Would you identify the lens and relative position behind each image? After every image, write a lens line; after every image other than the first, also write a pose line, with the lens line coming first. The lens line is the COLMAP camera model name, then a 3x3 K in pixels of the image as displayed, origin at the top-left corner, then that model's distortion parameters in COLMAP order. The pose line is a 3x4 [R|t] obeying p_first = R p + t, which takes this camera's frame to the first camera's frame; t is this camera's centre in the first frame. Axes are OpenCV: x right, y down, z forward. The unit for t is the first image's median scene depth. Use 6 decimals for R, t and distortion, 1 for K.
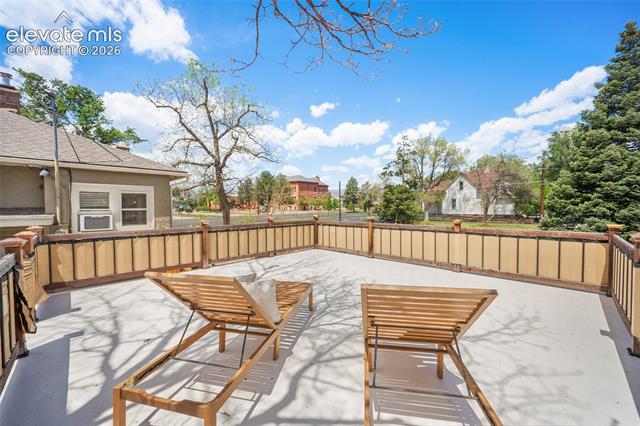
lens RADIAL K [[251.2, 0, 316.9], [0, 251.2, 209.9], [0, 0, 1]] dist [-0.003154, -0.000414]
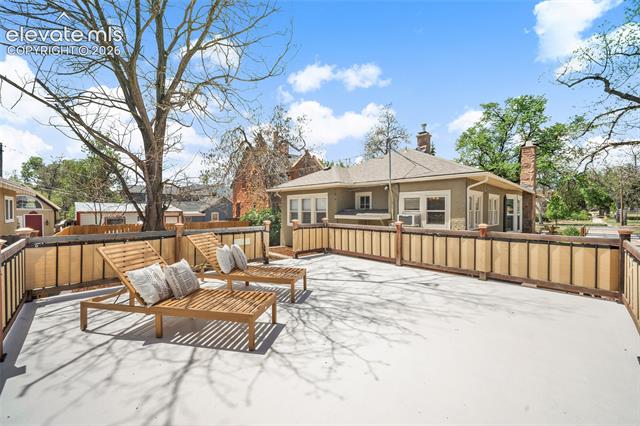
lens RADIAL K [[251.2, 0, 316.9], [0, 251.2, 209.9], [0, 0, 1]] dist [-0.003154, -0.000414]
pose [[-0.011723, 0.006079, -0.999913, 0.470302], [-0.011719, 0.999912, 0.006217, -0.008715], [0.999863, 0.011790, -0.011651, 0.478792]]
